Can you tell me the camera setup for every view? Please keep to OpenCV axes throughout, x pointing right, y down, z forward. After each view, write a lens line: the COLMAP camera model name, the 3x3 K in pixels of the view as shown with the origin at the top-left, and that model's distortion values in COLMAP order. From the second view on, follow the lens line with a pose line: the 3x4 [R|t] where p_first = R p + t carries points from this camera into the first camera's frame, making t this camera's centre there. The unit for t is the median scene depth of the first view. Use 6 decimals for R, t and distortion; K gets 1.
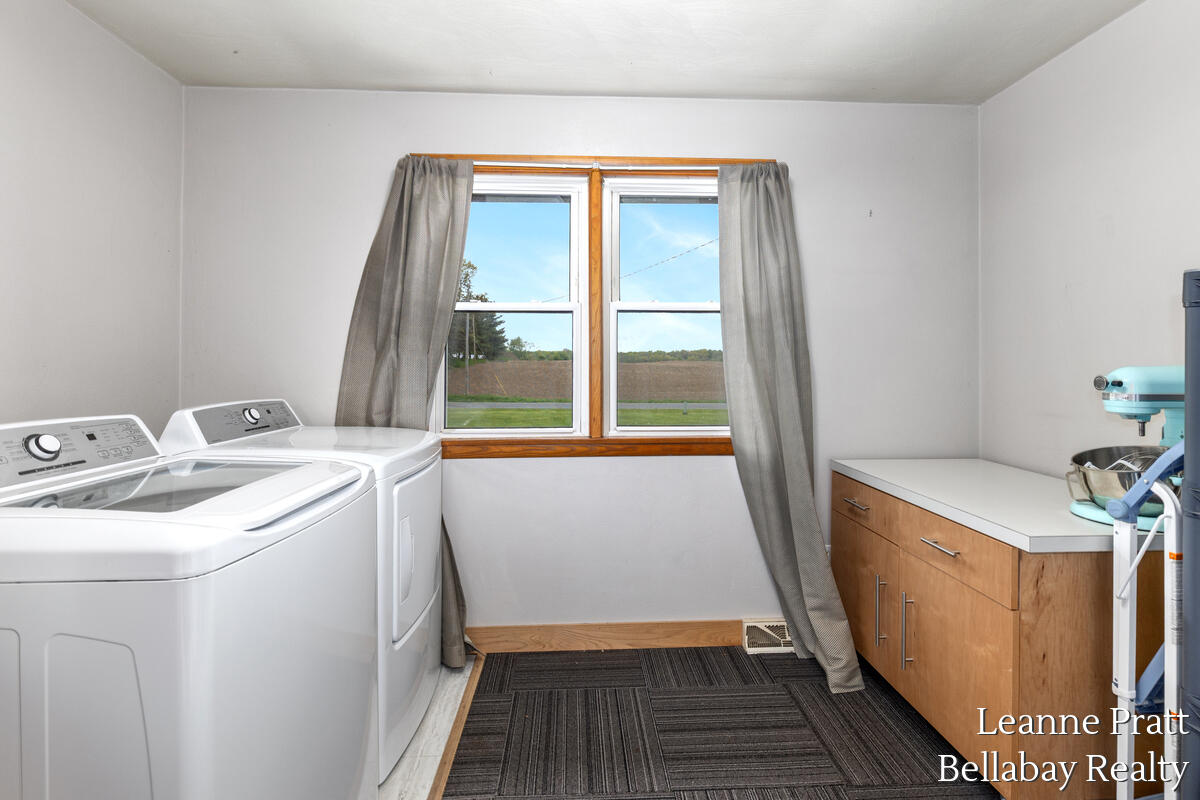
lens RADIAL K [[567.2, 0, 612.9], [0, 567.2, 355.4], [0, 0, 1]] dist [-0.002151, -0.000015]
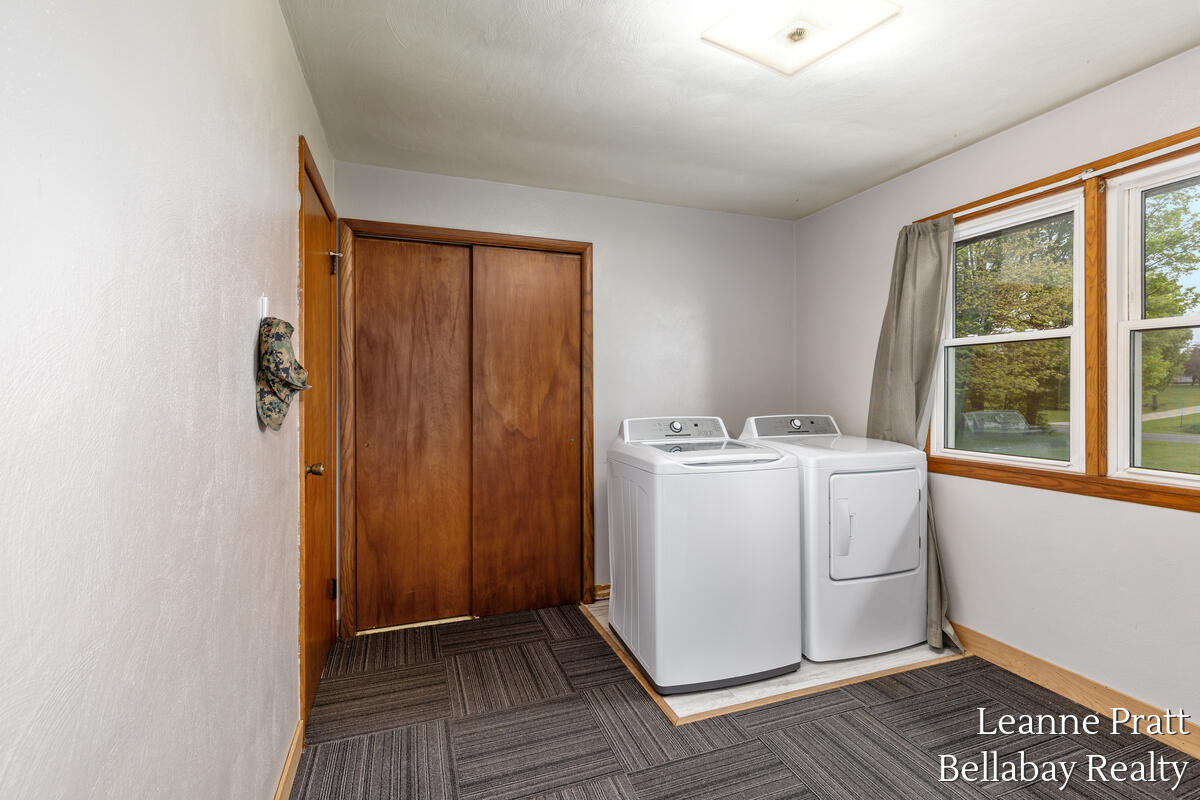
lens RADIAL K [[567.2, 0, 606.7], [0, 567.2, 396.0], [0, 0, 1]] dist [-0.002151, -0.000015]
pose [[0.269944, 0.008806, -0.962836, 0.657302], [0.014649, 0.999805, 0.013251, -0.004341], [0.962765, -0.017681, 0.269763, 0.021345]]
